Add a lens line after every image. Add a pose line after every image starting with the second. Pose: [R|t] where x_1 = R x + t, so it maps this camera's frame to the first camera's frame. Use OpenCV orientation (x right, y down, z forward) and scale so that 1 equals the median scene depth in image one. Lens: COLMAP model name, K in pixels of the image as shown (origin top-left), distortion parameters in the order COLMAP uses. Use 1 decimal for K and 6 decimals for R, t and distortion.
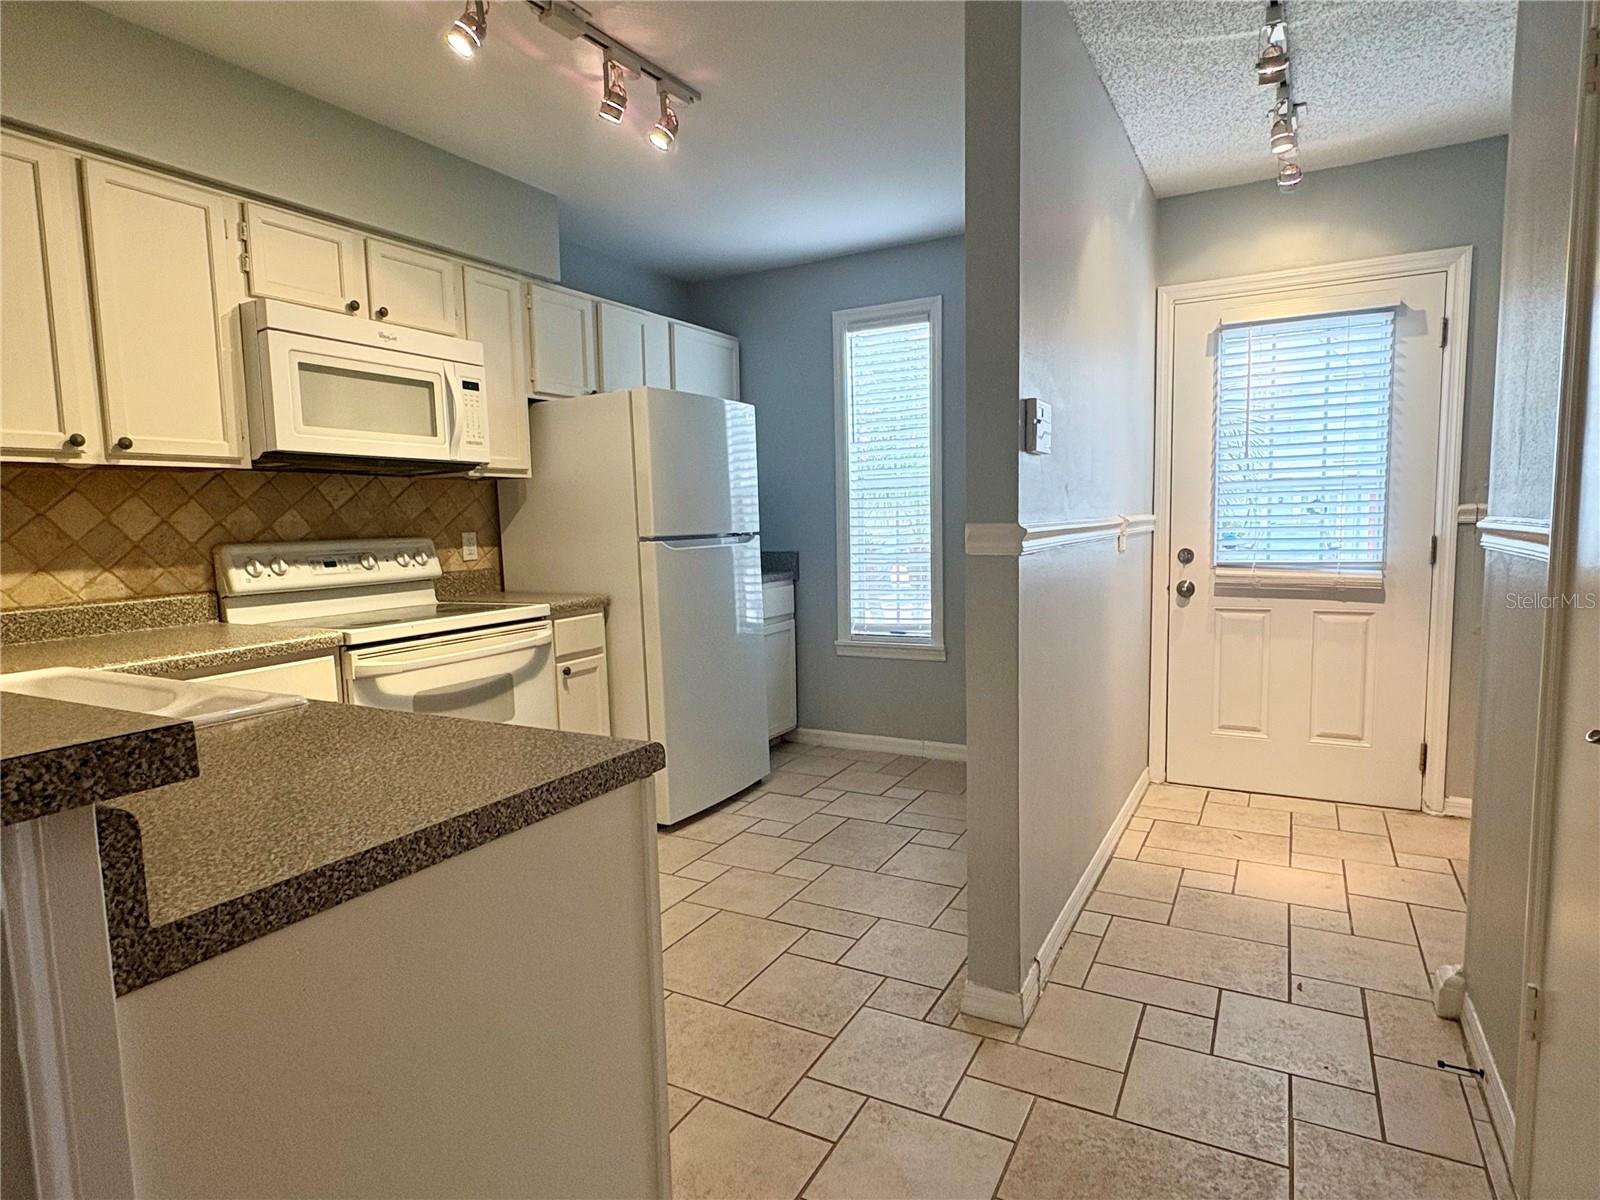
lens RADIAL K [[902.2, 0, 800.0], [0, 902.2, 600.0], [0, 0, 1]] dist [0.000169, -0.000178]
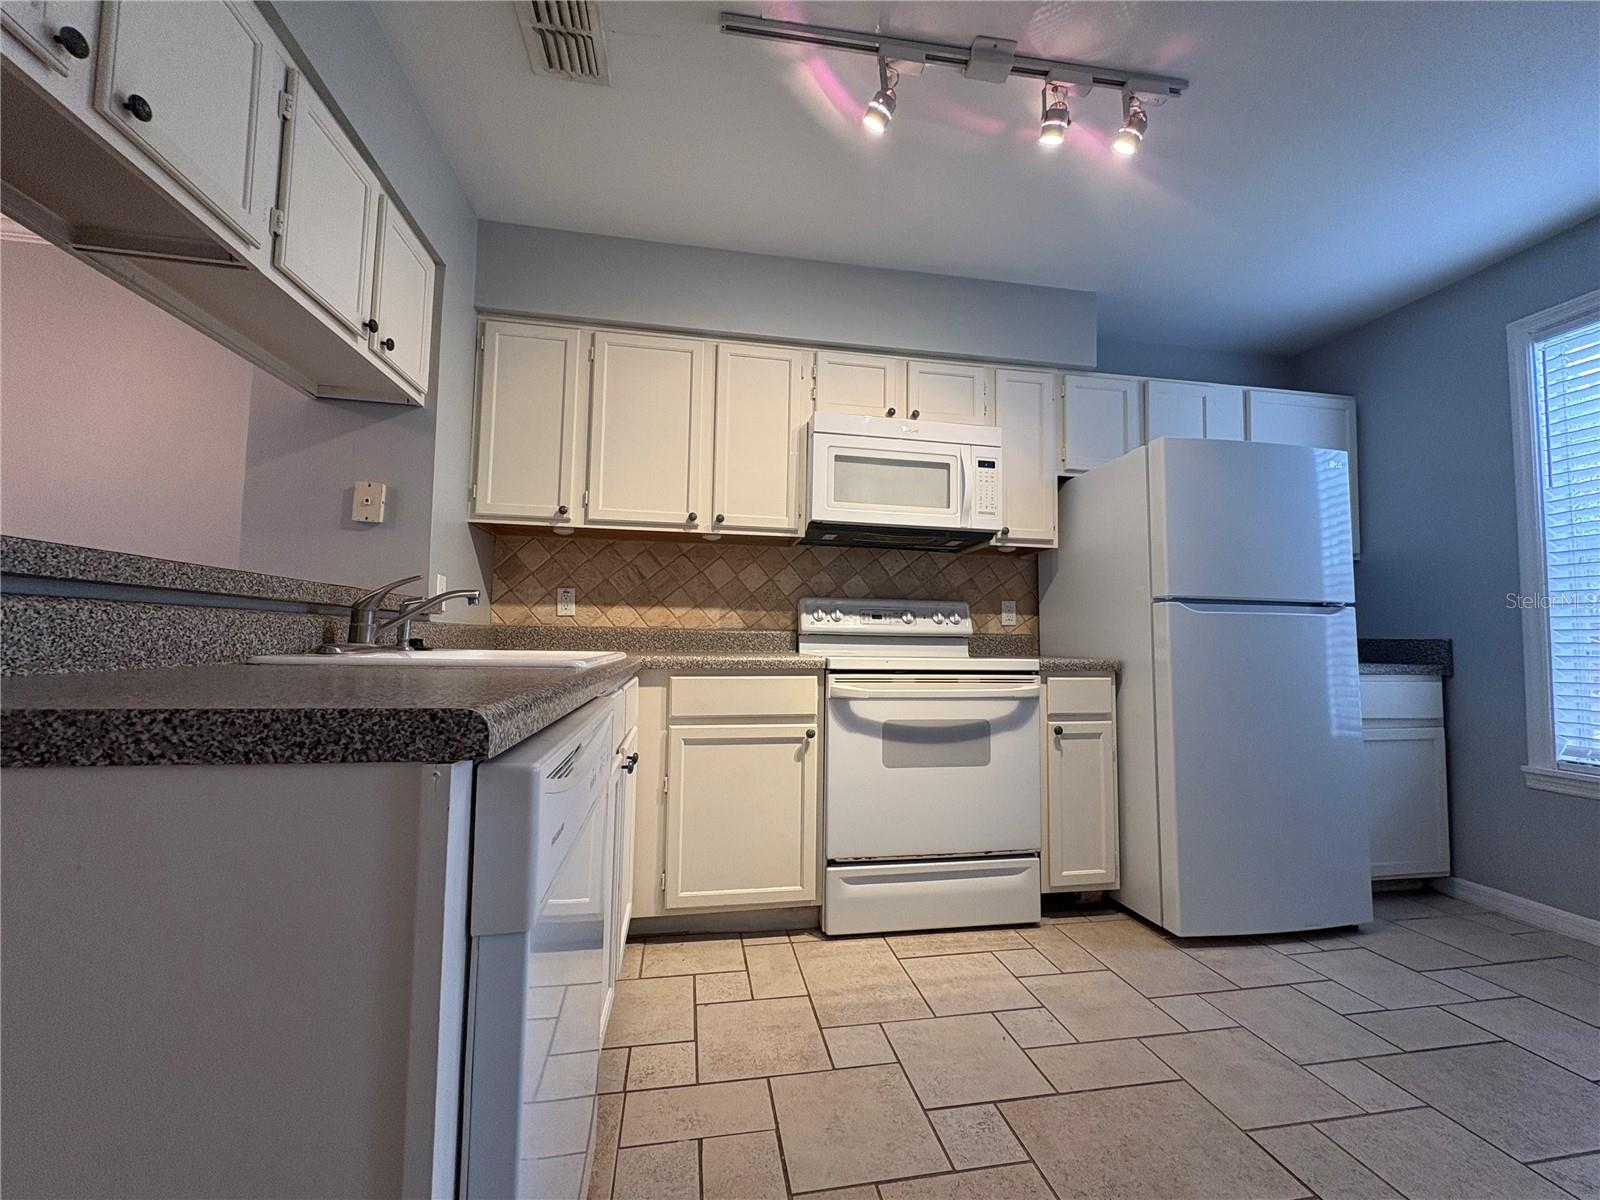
lens RADIAL K [[635.8, 0, 800.0], [0, 635.8, 600.0], [0, 0, 1]] dist [-0.002718, 0.000126]
pose [[0.622027, -0.017042, -0.782810, 0.115260], [-0.104744, 0.988966, -0.104760, 0.041607], [0.775958, 0.147158, 0.613379, 0.348933]]
